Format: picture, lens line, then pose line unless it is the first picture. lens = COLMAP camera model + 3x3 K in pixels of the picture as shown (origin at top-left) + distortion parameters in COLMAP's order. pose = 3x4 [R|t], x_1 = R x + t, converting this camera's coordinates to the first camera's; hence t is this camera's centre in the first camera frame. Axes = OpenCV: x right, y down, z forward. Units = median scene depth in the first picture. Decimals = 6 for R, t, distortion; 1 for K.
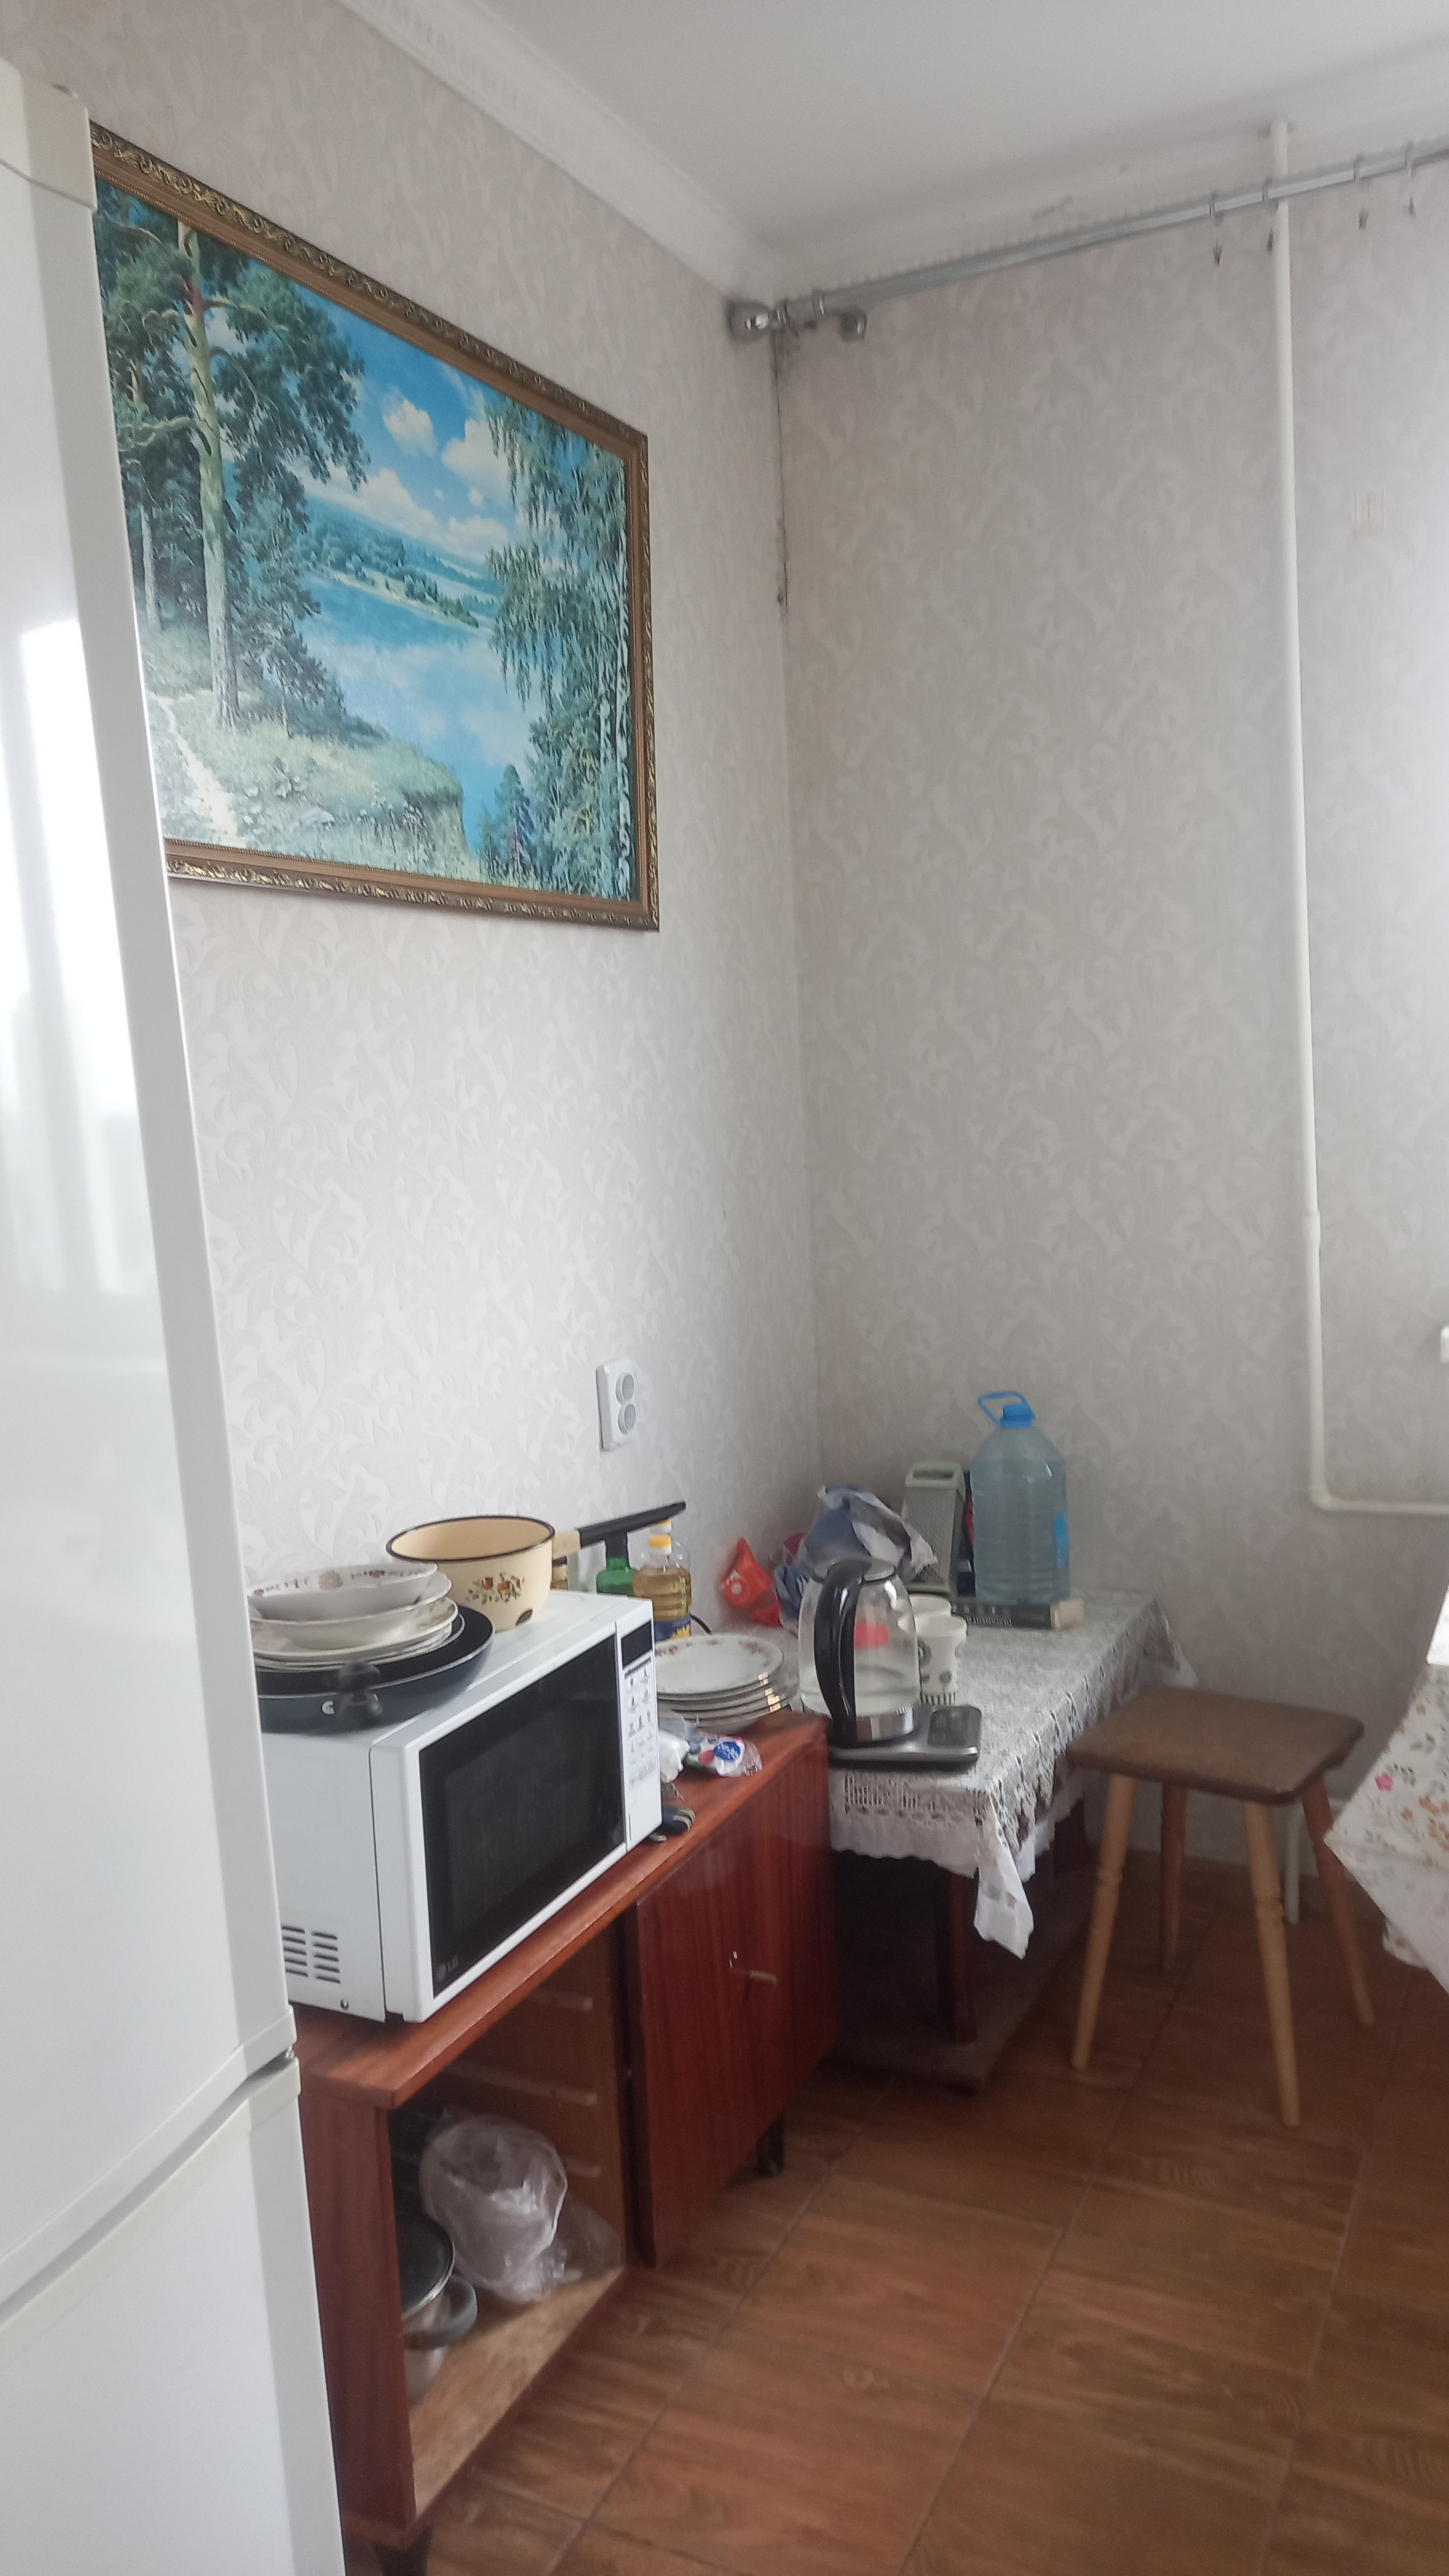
lens RADIAL K [[1846.6, 0, 662.1], [0, 1846.6, 1324.9], [0, 0, 1]] dist [0.074936, -0.086873]
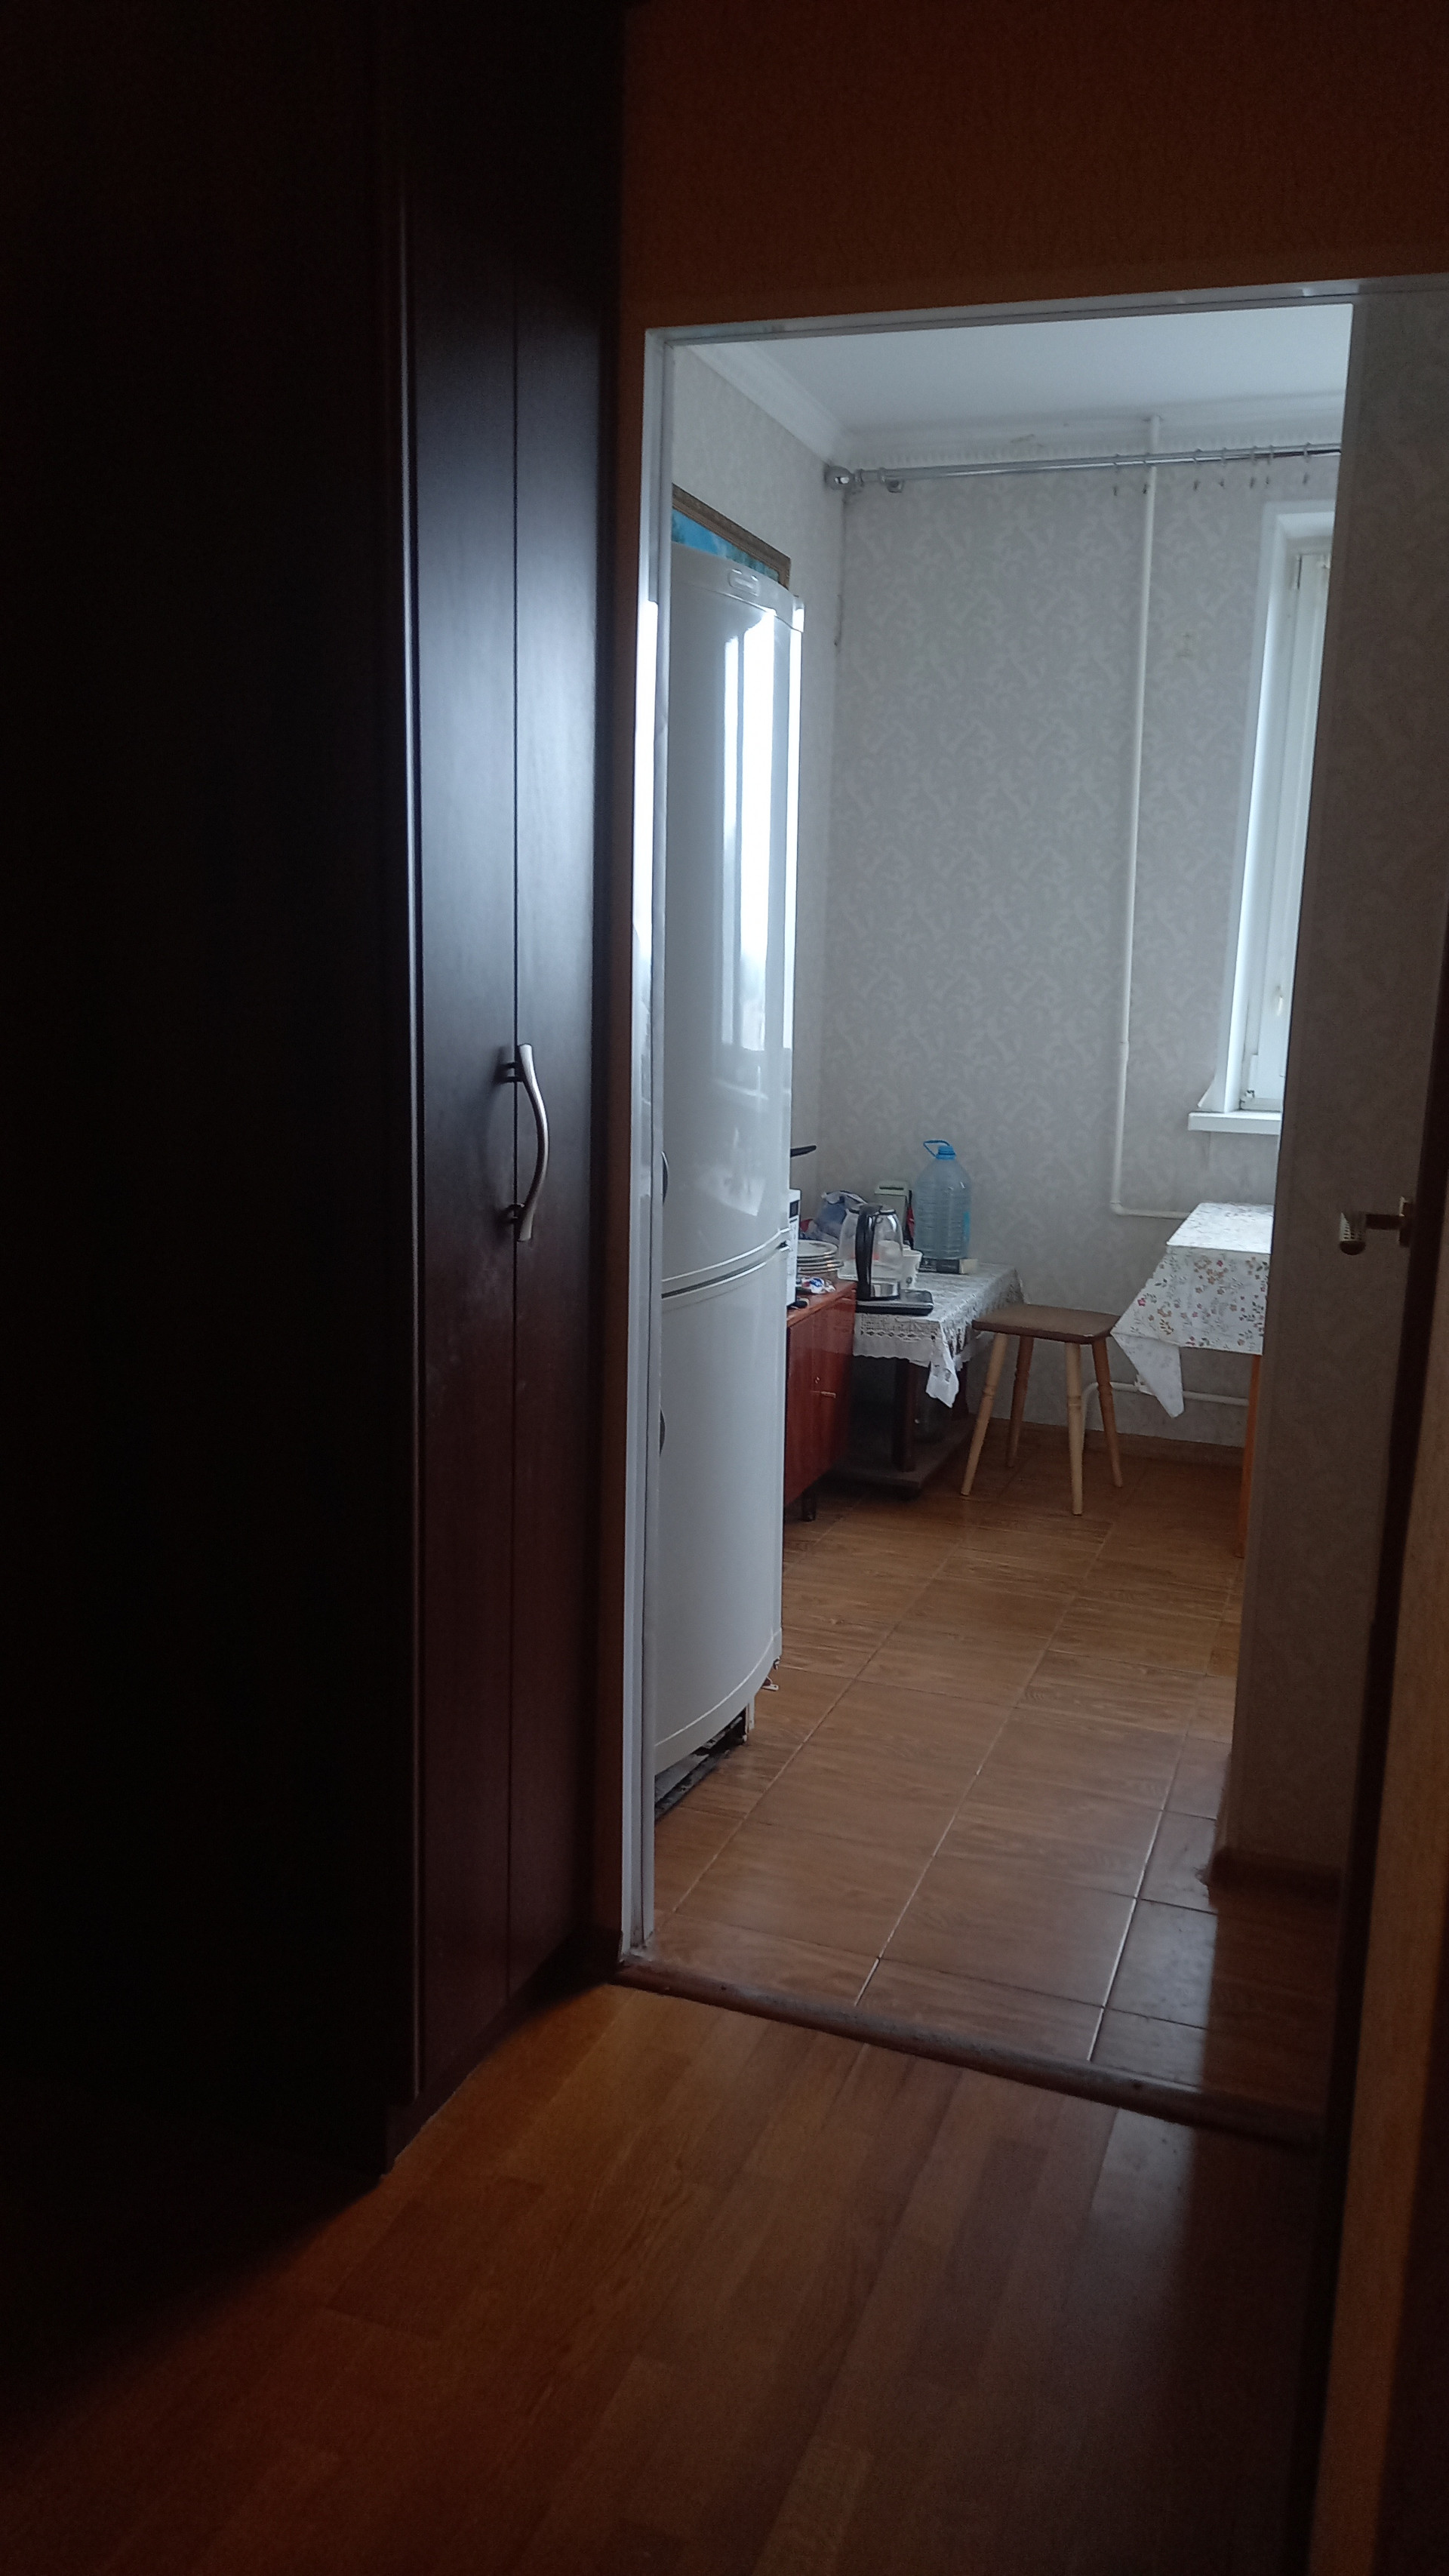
lens RADIAL K [[1846.6, 0, 667.3], [0, 1846.6, 1272.7], [0, 0, 1]] dist [0.074936, -0.086873]
pose [[0.991320, 0.064821, 0.114377, -0.267425], [-0.068712, 0.997173, 0.030402, 0.135079], [-0.112083, -0.037998, 0.992972, -0.705535]]
